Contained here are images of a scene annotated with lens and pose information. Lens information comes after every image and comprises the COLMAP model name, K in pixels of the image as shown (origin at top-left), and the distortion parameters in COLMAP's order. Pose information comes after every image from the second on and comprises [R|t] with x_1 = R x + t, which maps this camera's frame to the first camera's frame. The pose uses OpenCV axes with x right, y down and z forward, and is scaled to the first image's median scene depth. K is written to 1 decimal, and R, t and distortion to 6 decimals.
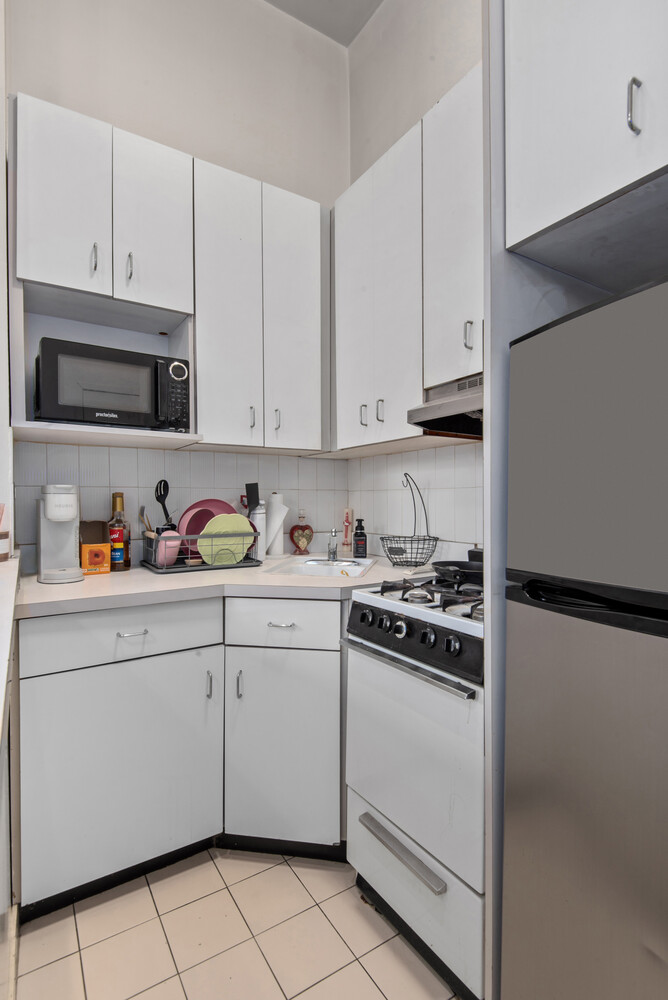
lens RADIAL K [[483.4, 0, 334.0], [0, 483.4, 500.0], [0, 0, 1]] dist [0.005538, 0.000477]
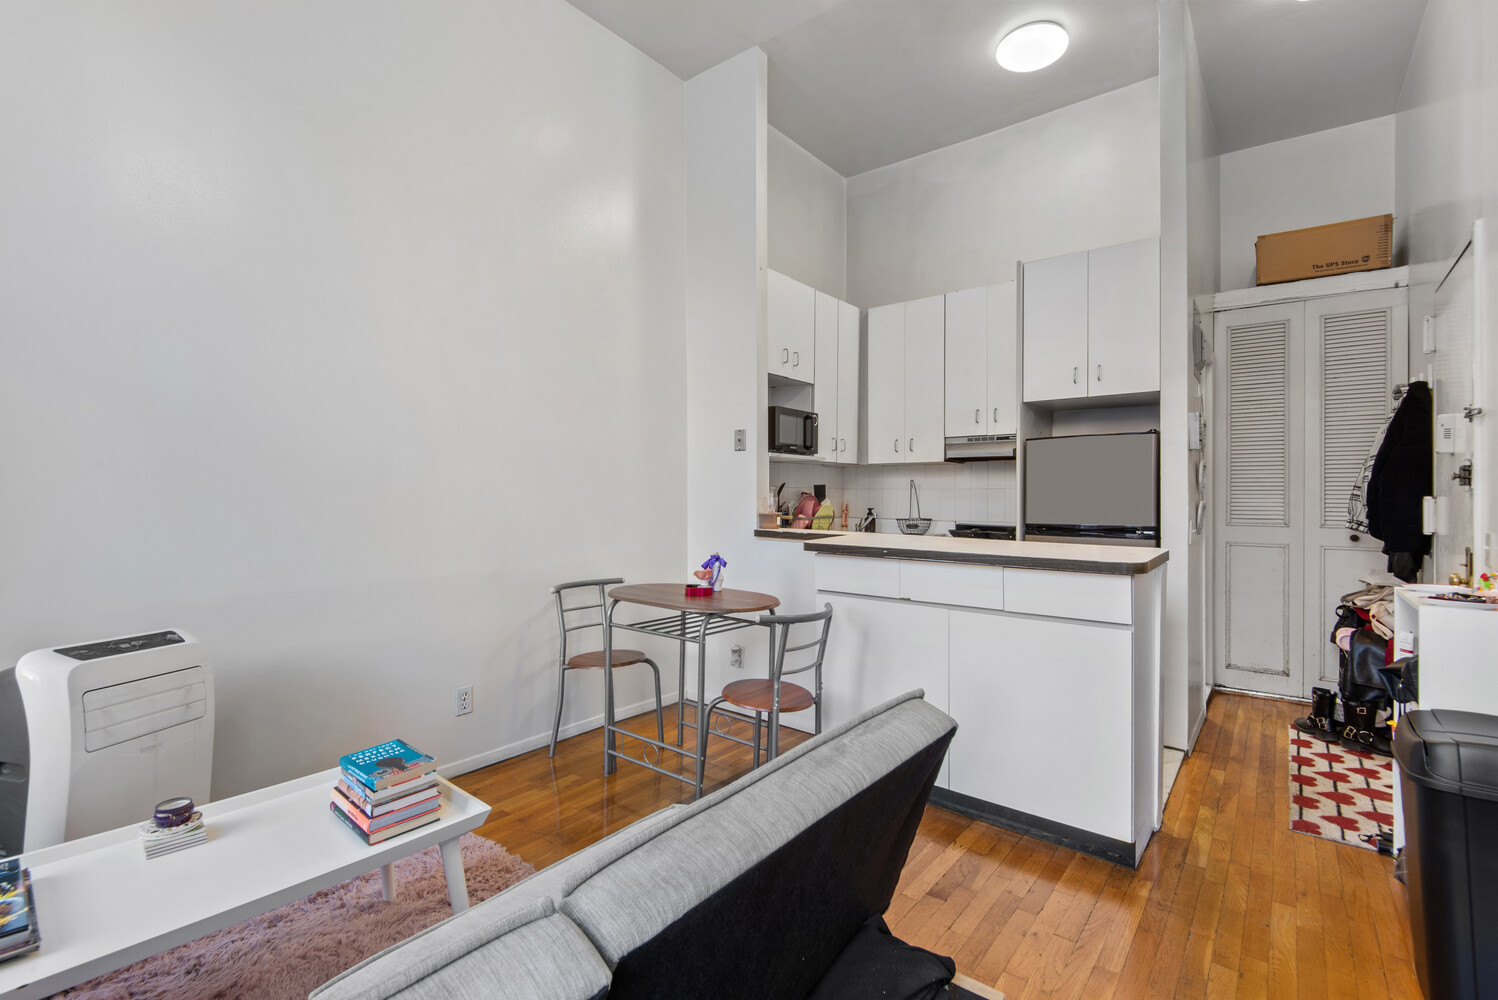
lens RADIAL K [[678.2, 0, 749.0], [0, 678.2, 500.0], [0, 0, 1]] dist [-0.001539, -0.000050]
pose [[0.945890, 0.000644, 0.324487, -1.228927], [-0.004111, 0.999942, 0.010001, -0.008616], [-0.324461, -0.010794, 0.945837, -1.106038]]
